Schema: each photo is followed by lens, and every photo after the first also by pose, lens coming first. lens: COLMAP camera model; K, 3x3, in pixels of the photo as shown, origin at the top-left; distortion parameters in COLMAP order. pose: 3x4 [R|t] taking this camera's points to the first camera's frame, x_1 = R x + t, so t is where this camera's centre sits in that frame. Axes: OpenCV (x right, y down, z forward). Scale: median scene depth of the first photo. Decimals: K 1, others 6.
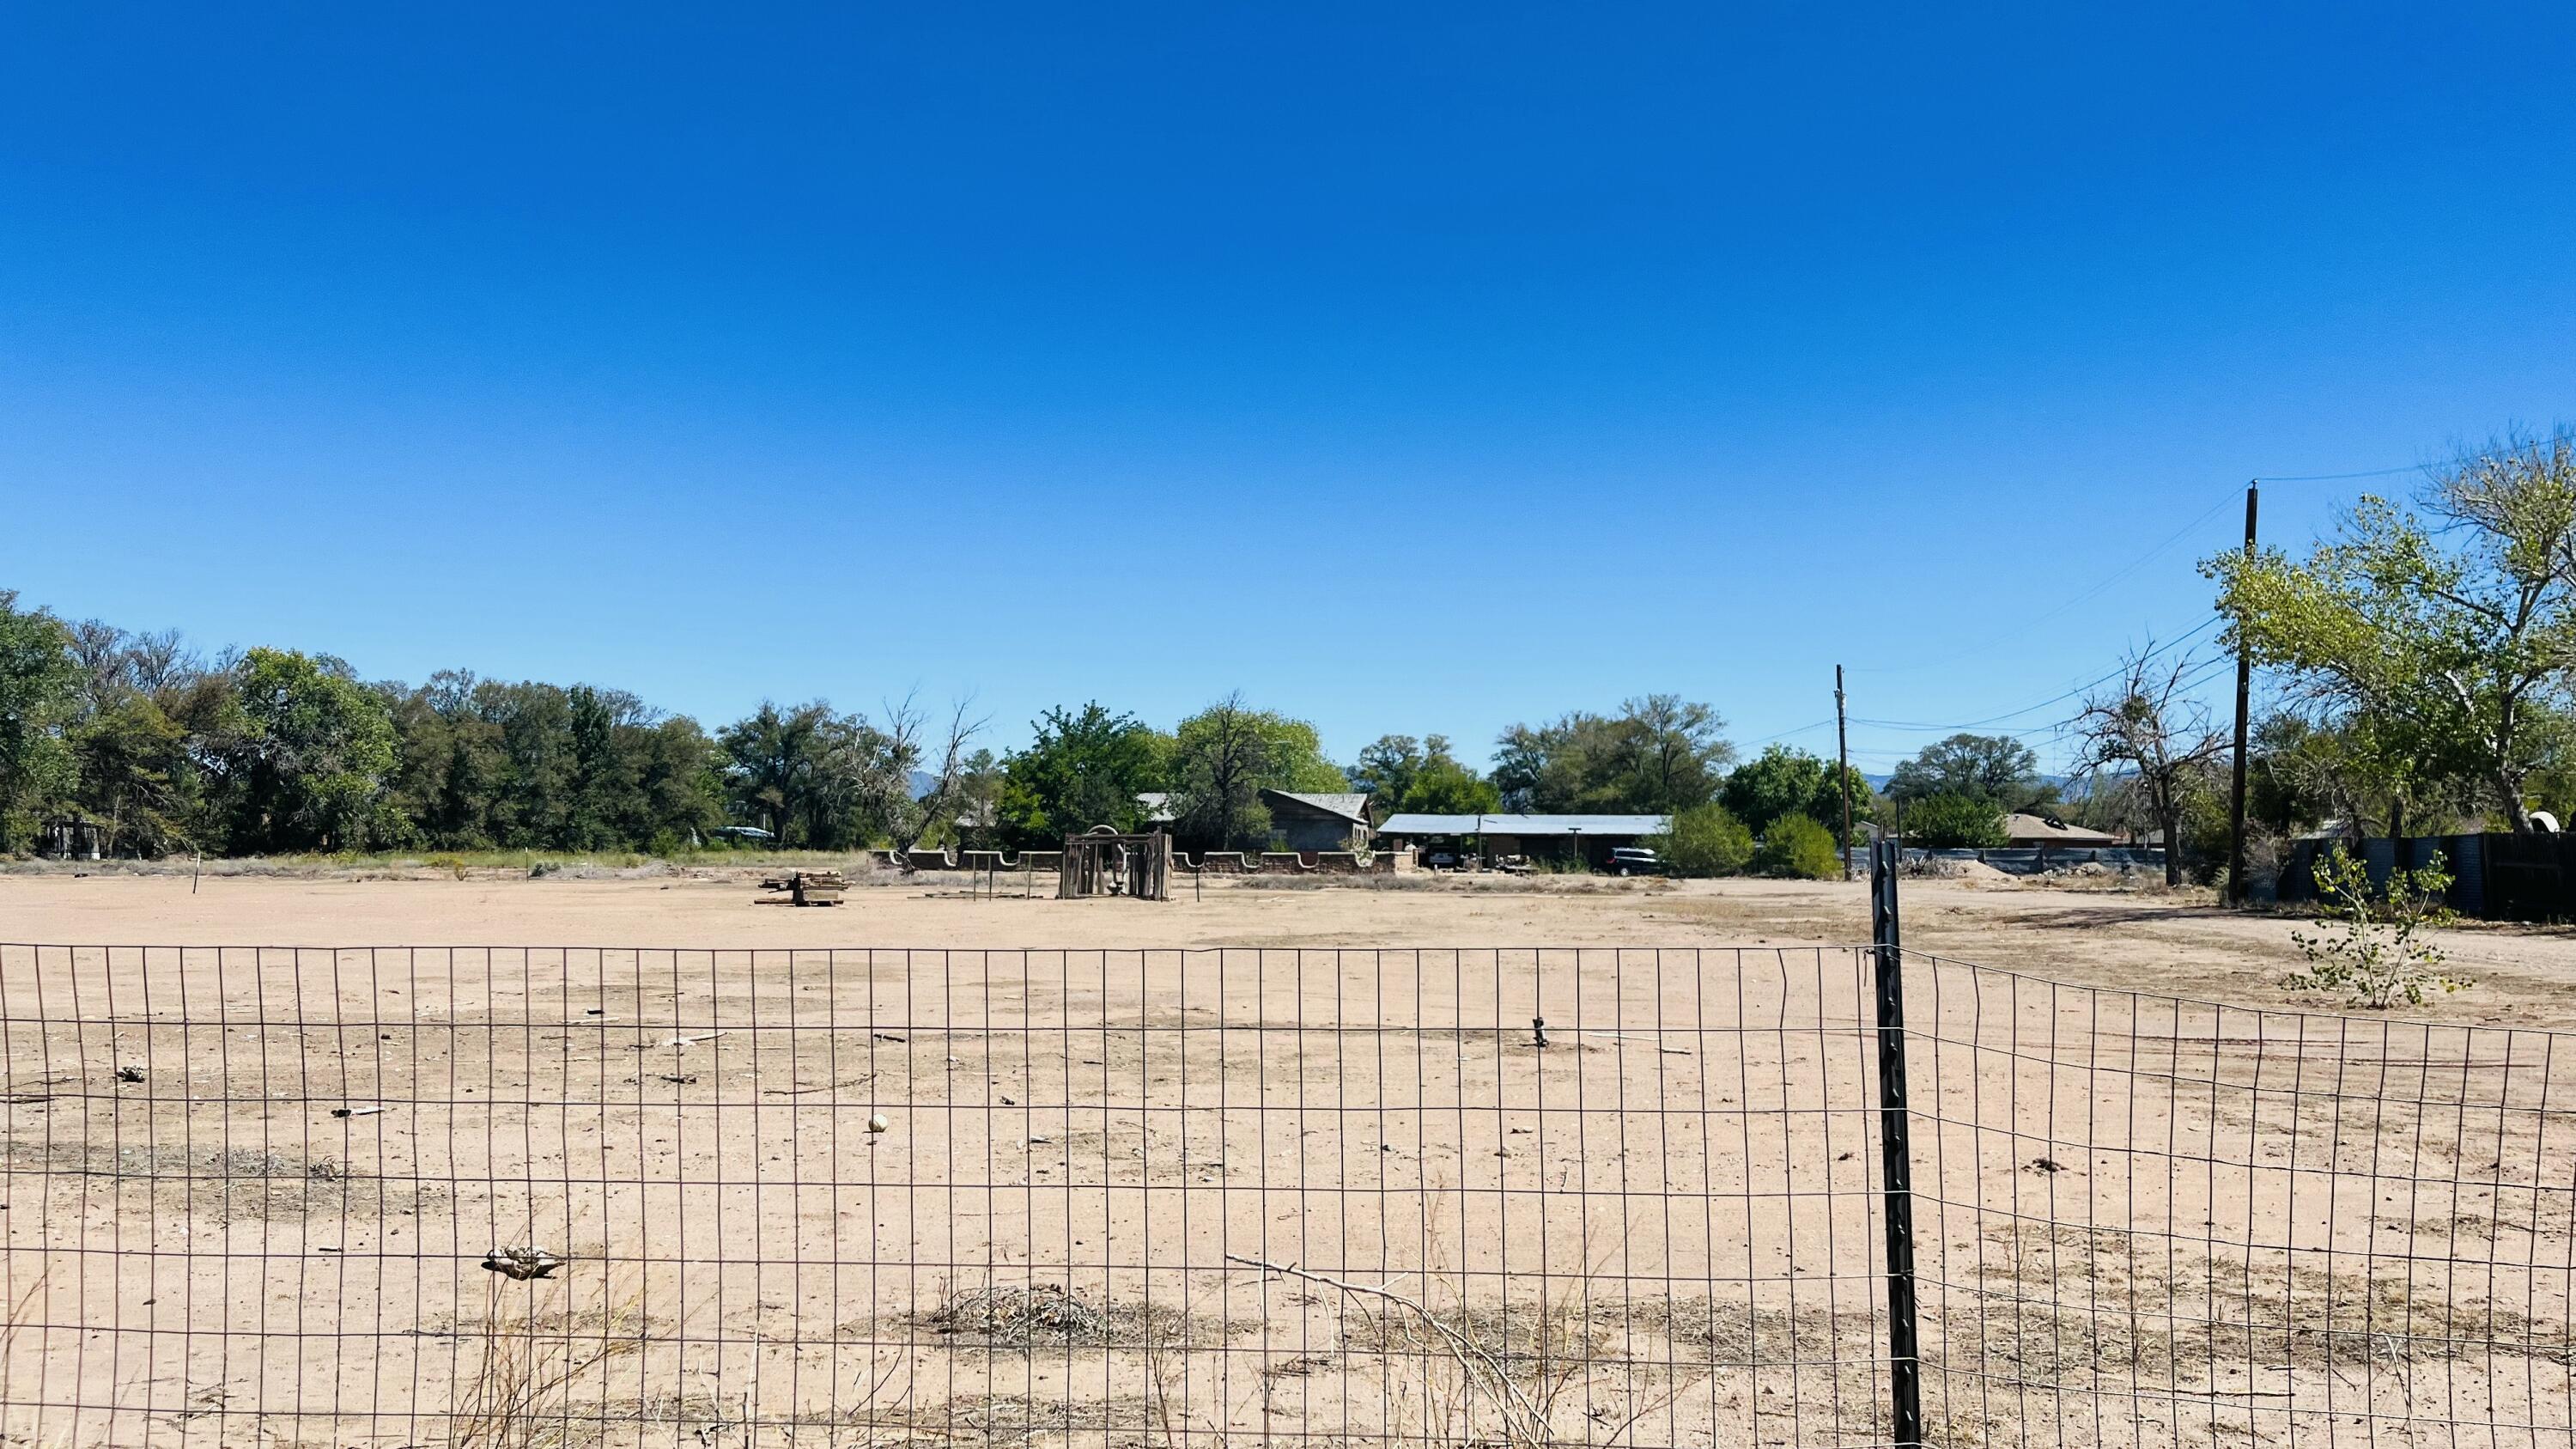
lens RADIAL K [[1947.6, 0, 1275.1], [0, 1947.6, 711.7], [0, 0, 1]] dist [0.073294, -0.086093]
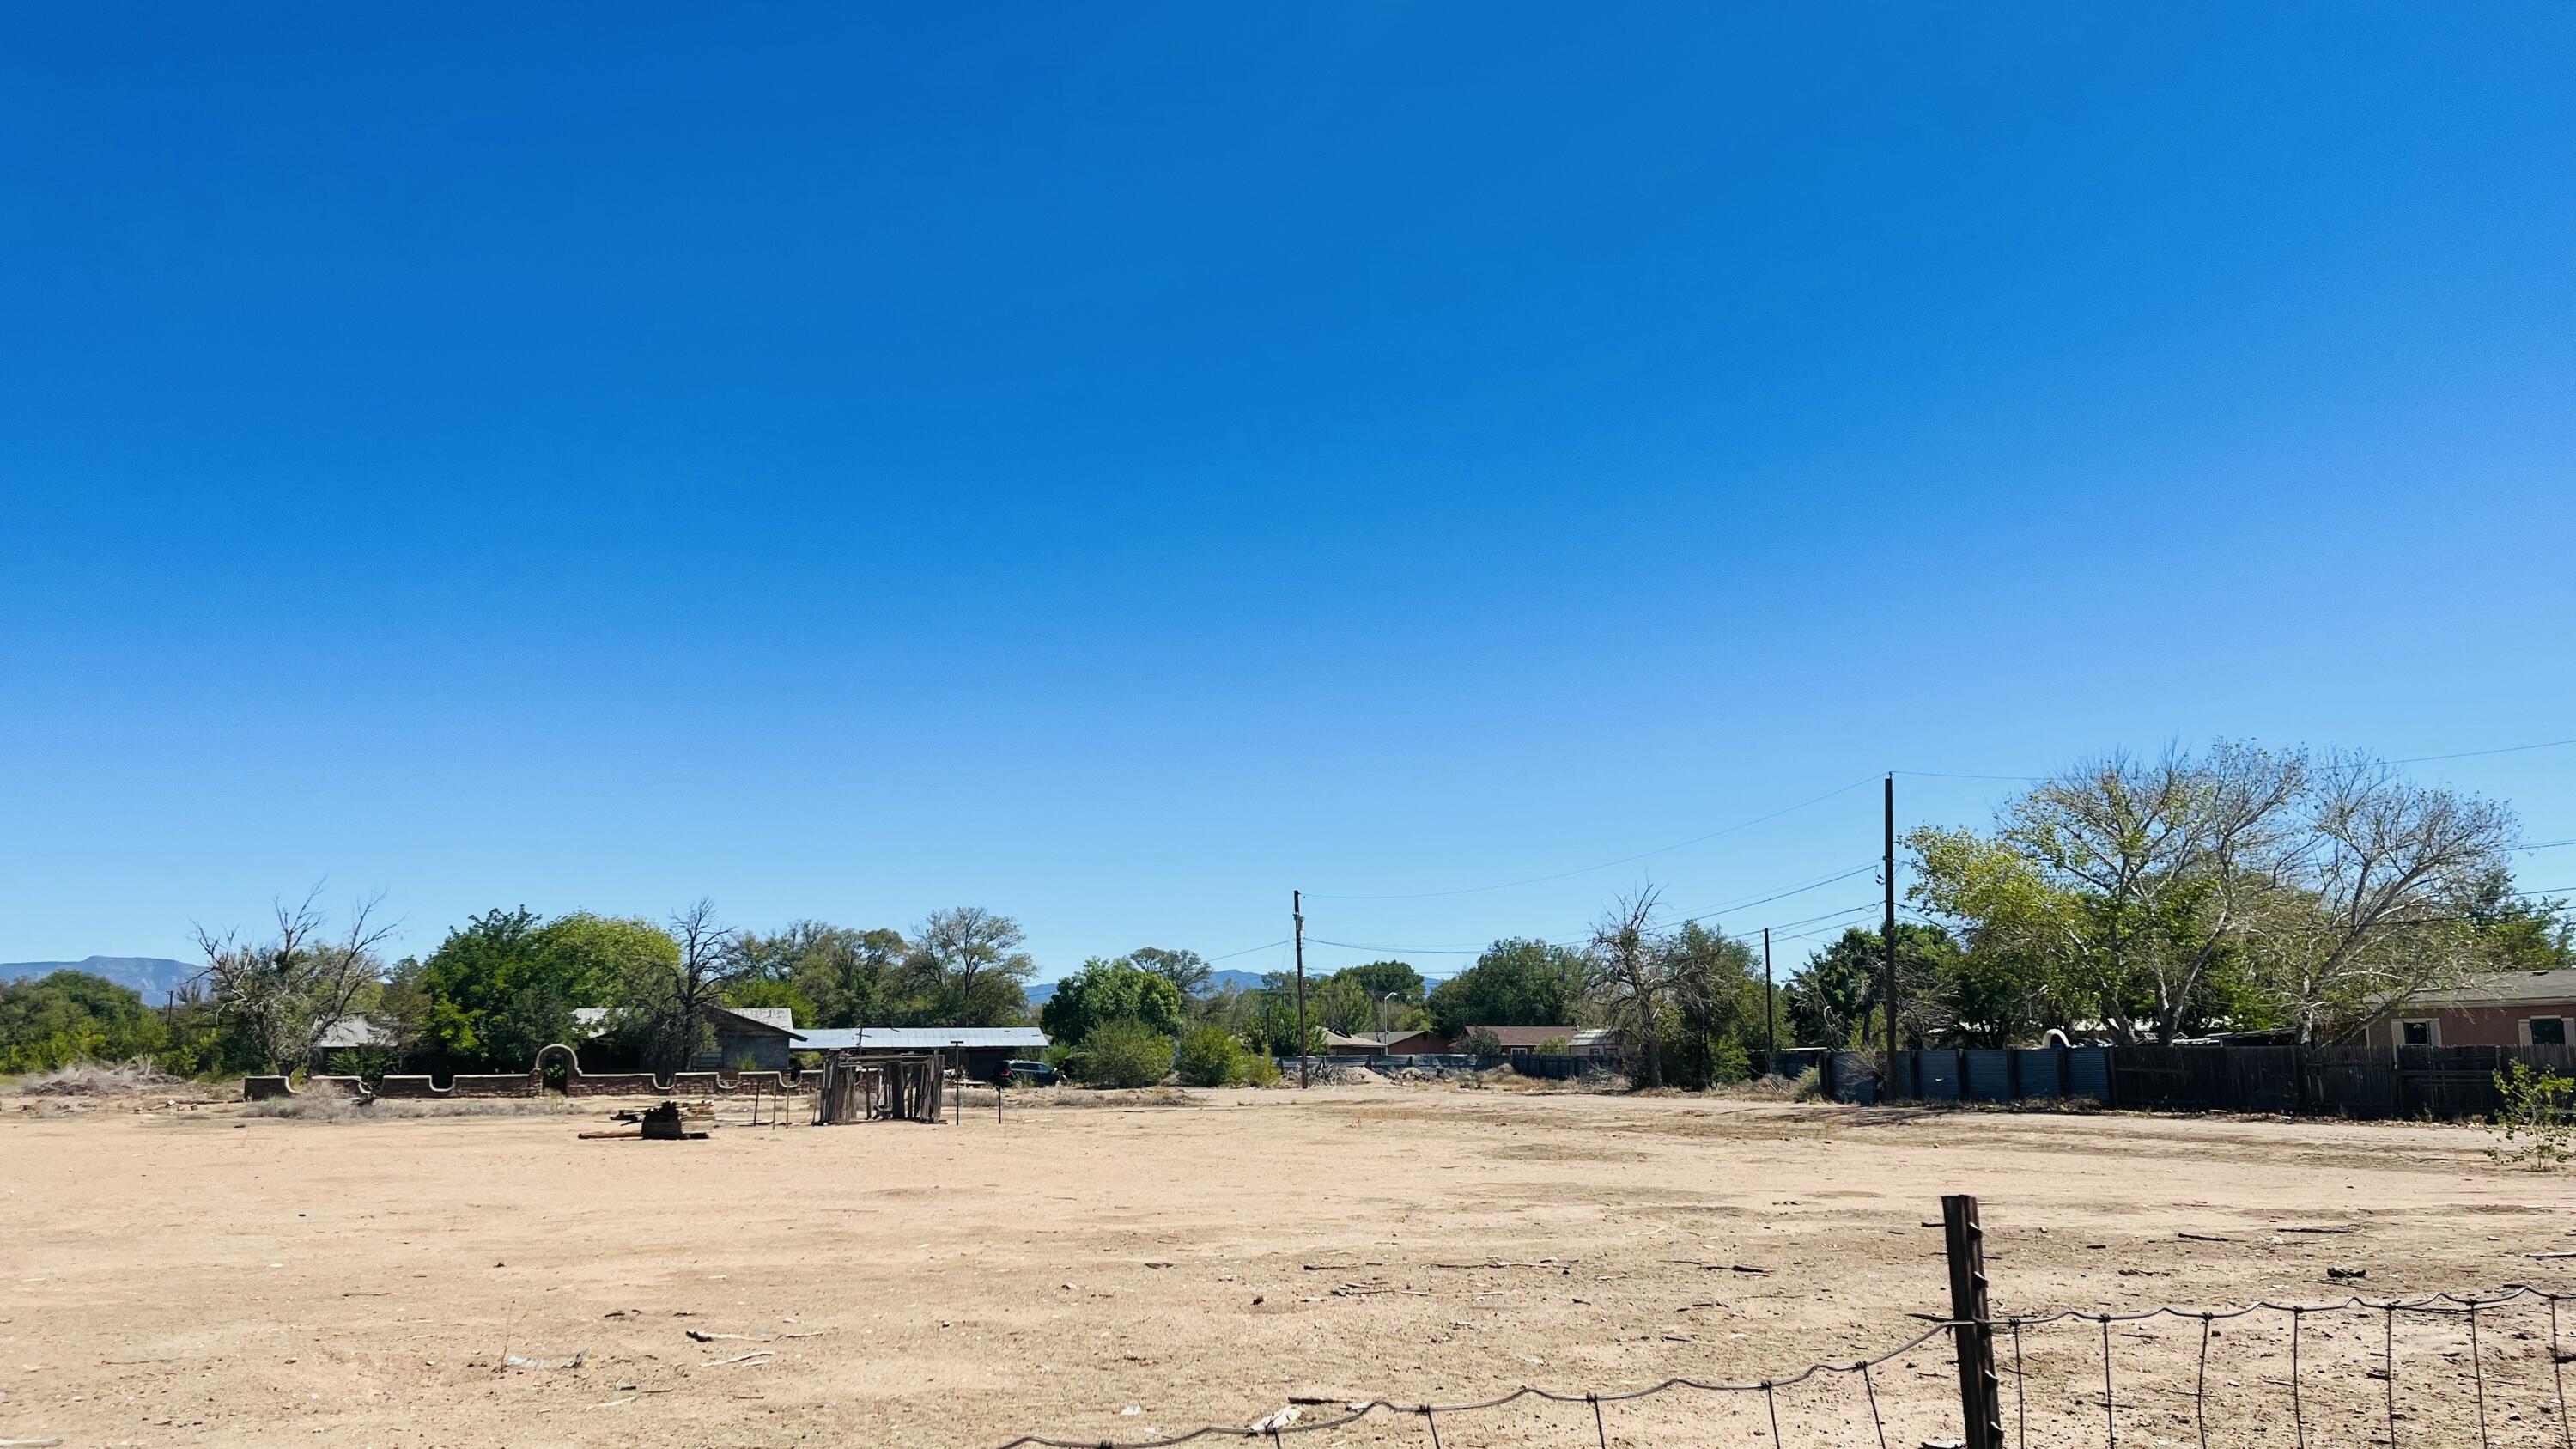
lens RADIAL K [[1947.6, 0, 1269.8], [0, 1947.6, 747.2], [0, 0, 1]] dist [0.073294, -0.086093]
pose [[0.884511, 0.062638, 0.462294, -0.153250], [-0.022269, 0.995485, -0.092274, -0.001721], [-0.465987, 0.071323, 0.881912, 0.015480]]
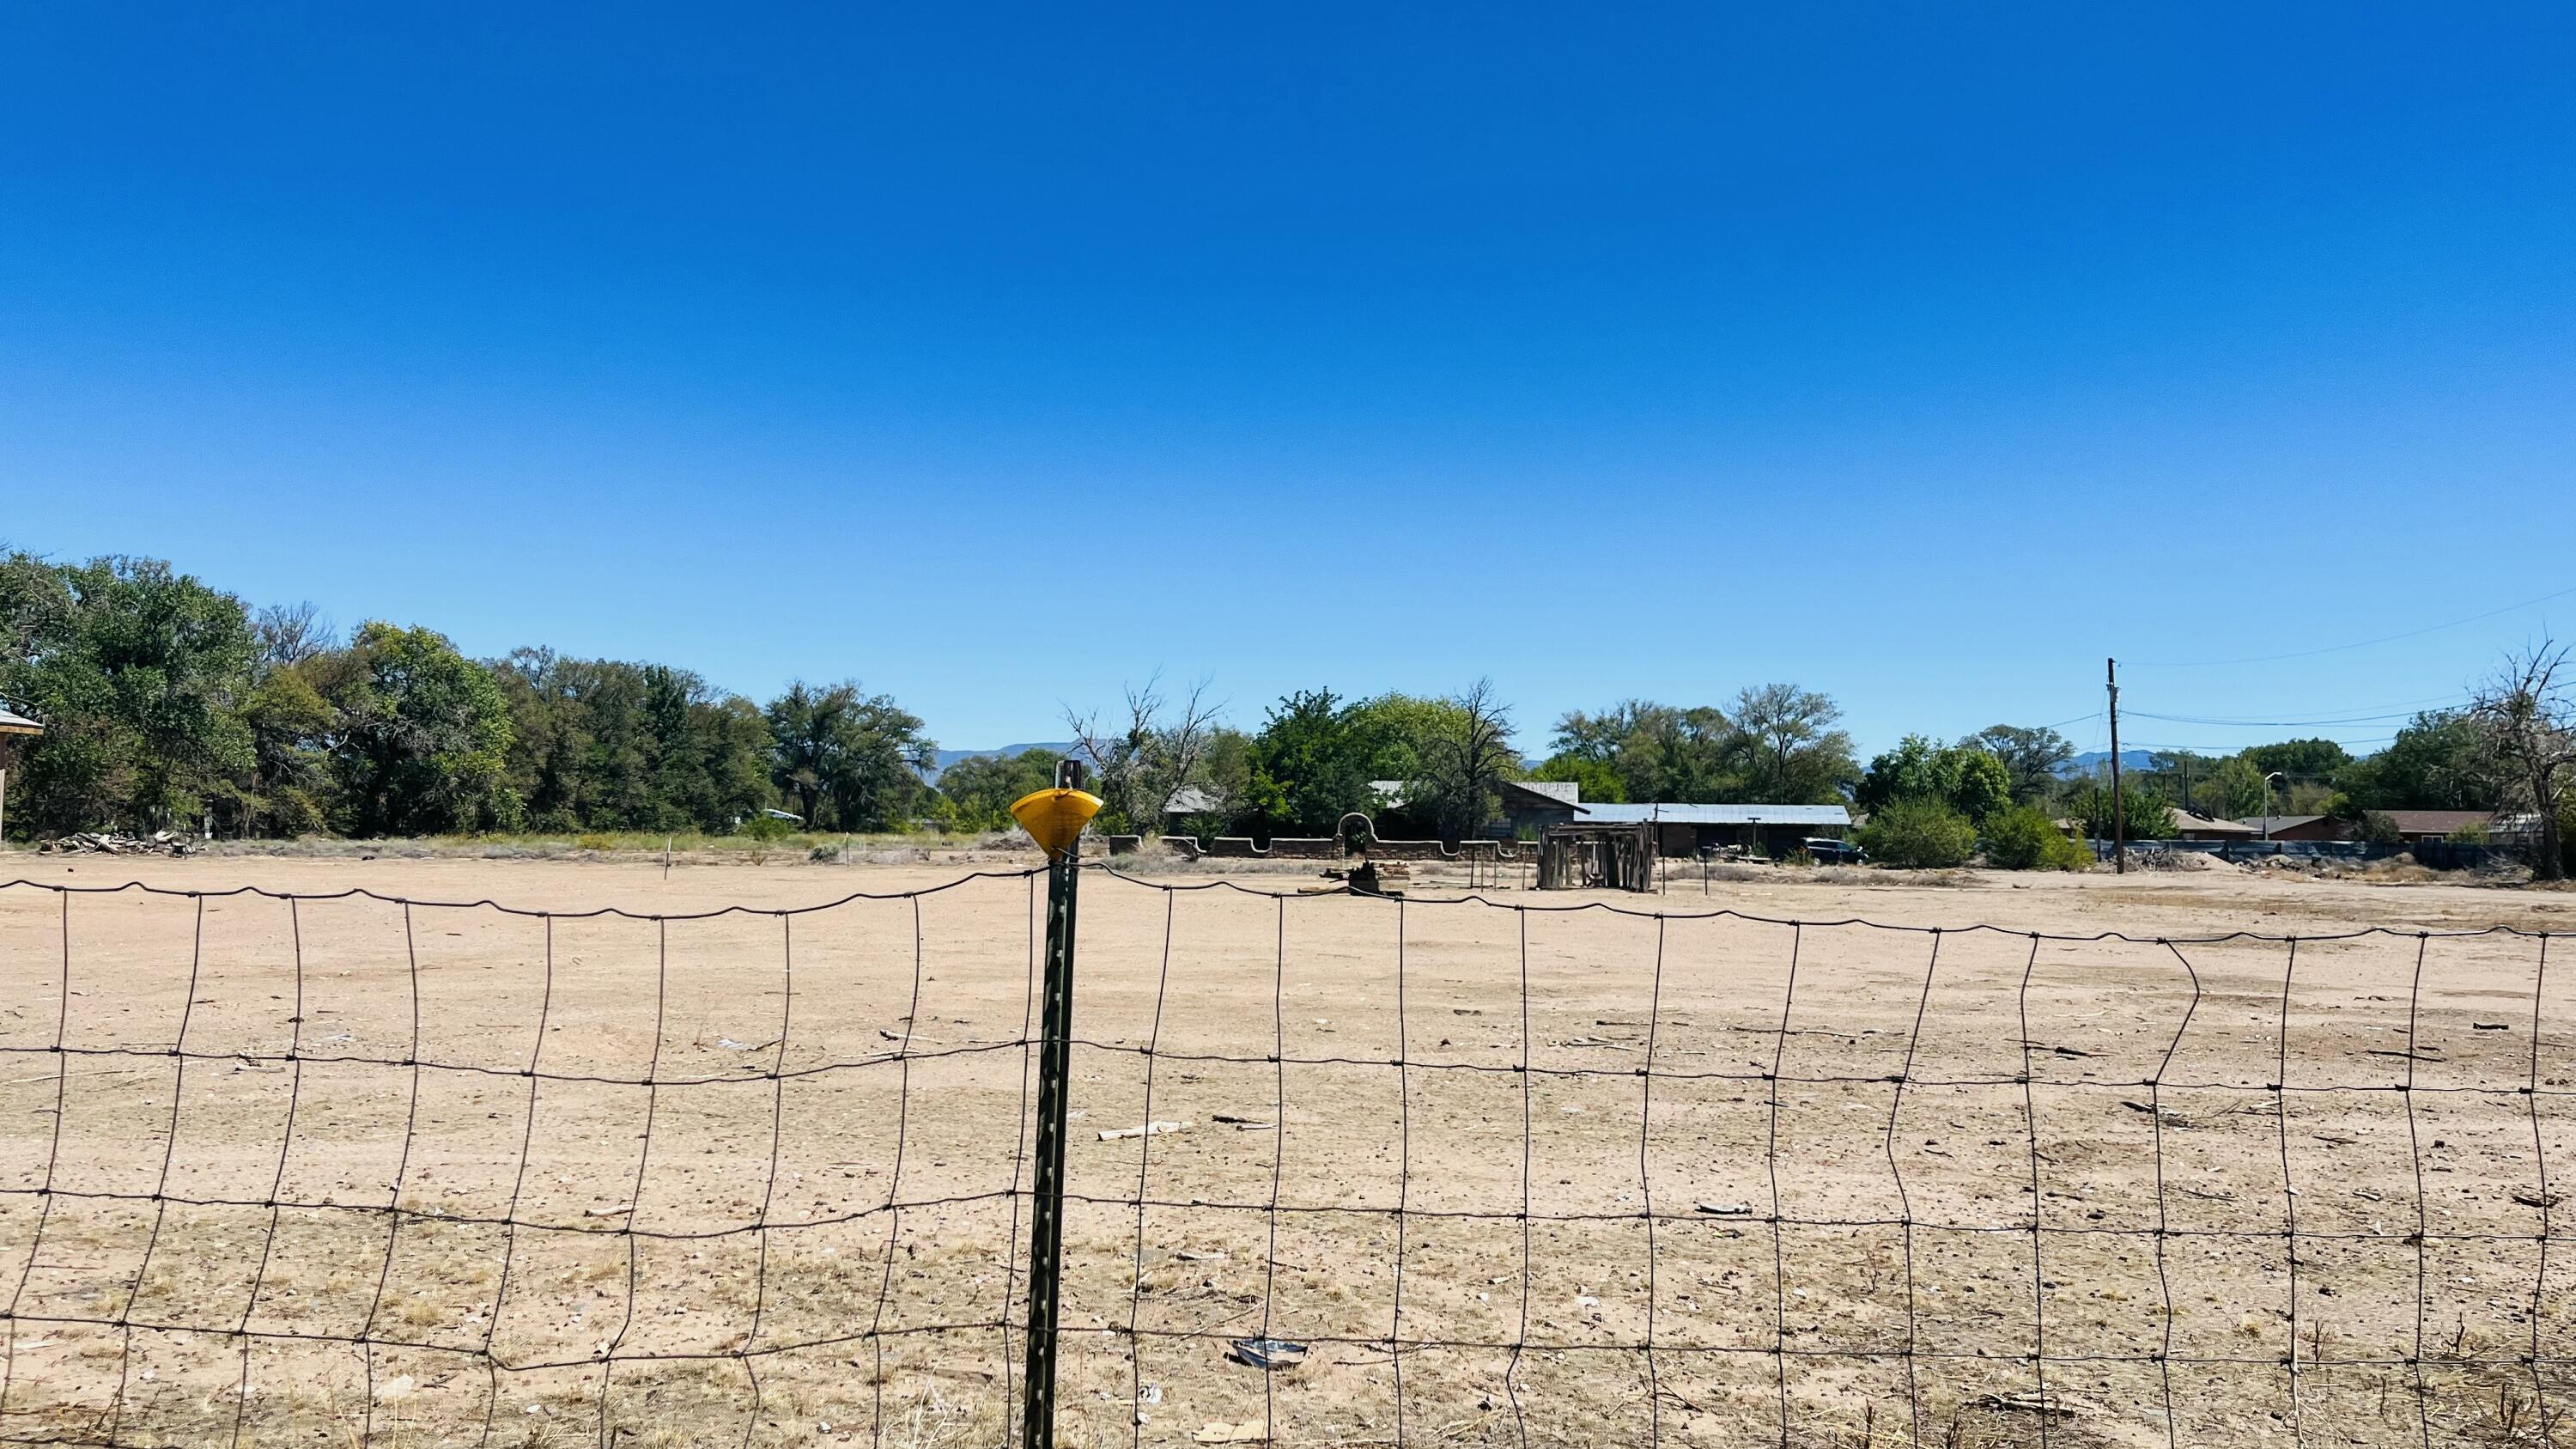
lens RADIAL K [[1947.6, 0, 1278.2], [0, 1947.6, 740.6], [0, 0, 1]] dist [0.073294, -0.086093]
pose [[0.998628, 0.008106, 0.051737, -0.121142], [-0.009306, 0.999692, 0.022994, -0.000655], [-0.051535, -0.023444, 0.998396, 0.006911]]
